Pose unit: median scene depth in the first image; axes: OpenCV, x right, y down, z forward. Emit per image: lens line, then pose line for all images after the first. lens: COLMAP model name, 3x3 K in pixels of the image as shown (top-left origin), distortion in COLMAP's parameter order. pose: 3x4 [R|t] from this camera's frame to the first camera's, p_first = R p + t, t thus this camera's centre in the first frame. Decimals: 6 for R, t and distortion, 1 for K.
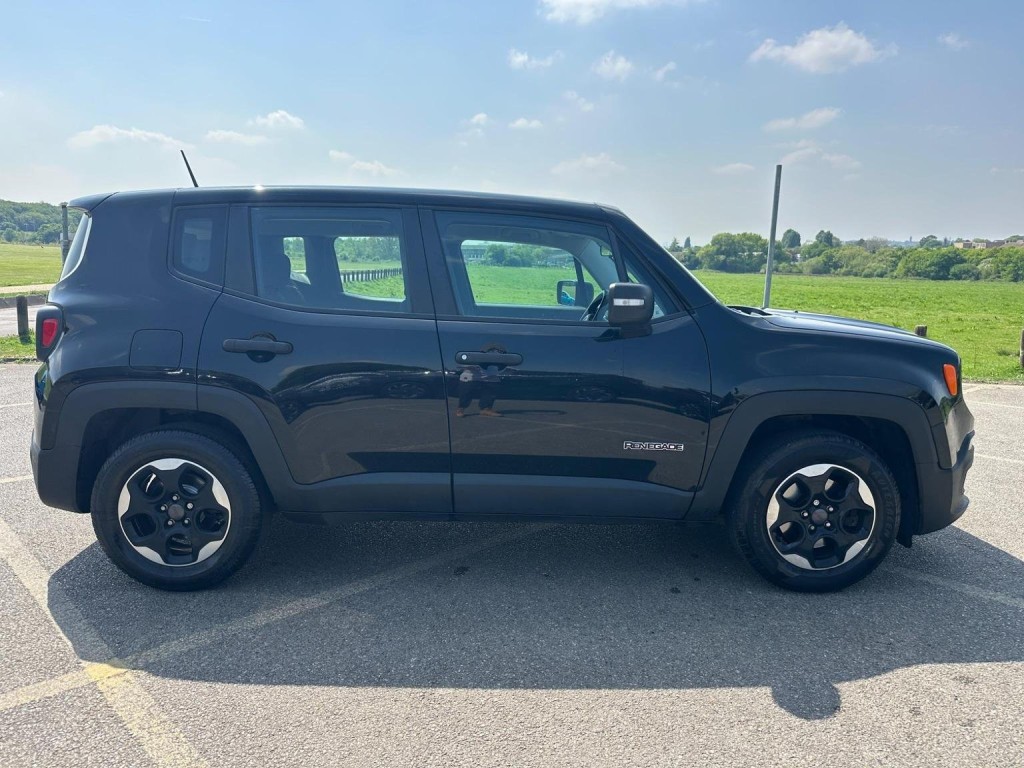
lens RADIAL K [[739.8, 0, 504.3], [0, 739.8, 378.6], [0, 0, 1]] dist [0.017109, -0.029509]
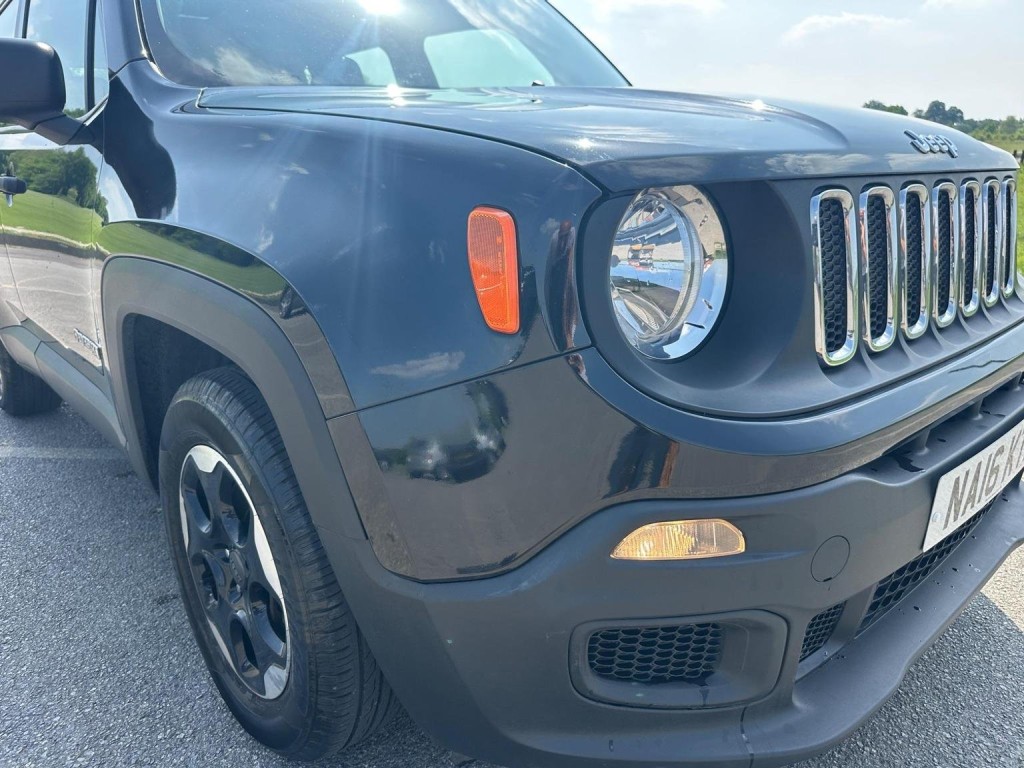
lens RADIAL K [[739.8, 0, 510.9], [0, 739.8, 379.0], [0, 0, 1]] dist [0.017109, -0.029509]
pose [[0.652811, 0.182044, -0.735321, 0.819146], [-0.079379, 0.981790, 0.172590, -0.005358], [0.753350, -0.054300, 0.655374, 0.848166]]
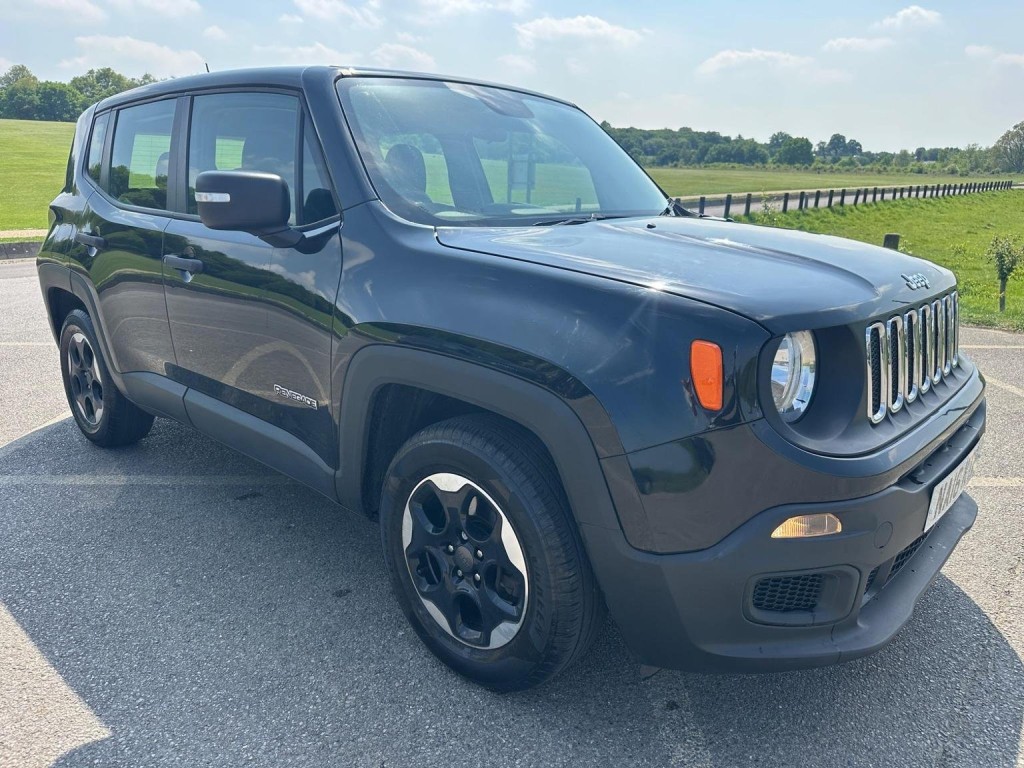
lens RADIAL K [[739.8, 0, 511.3], [0, 739.8, 366.5], [0, 0, 1]] dist [0.017109, -0.029509]
pose [[0.724859, 0.152428, -0.671822, 0.839811], [-0.091865, 0.987892, 0.125022, -0.050682], [0.682744, -0.028906, 0.730085, 0.588079]]
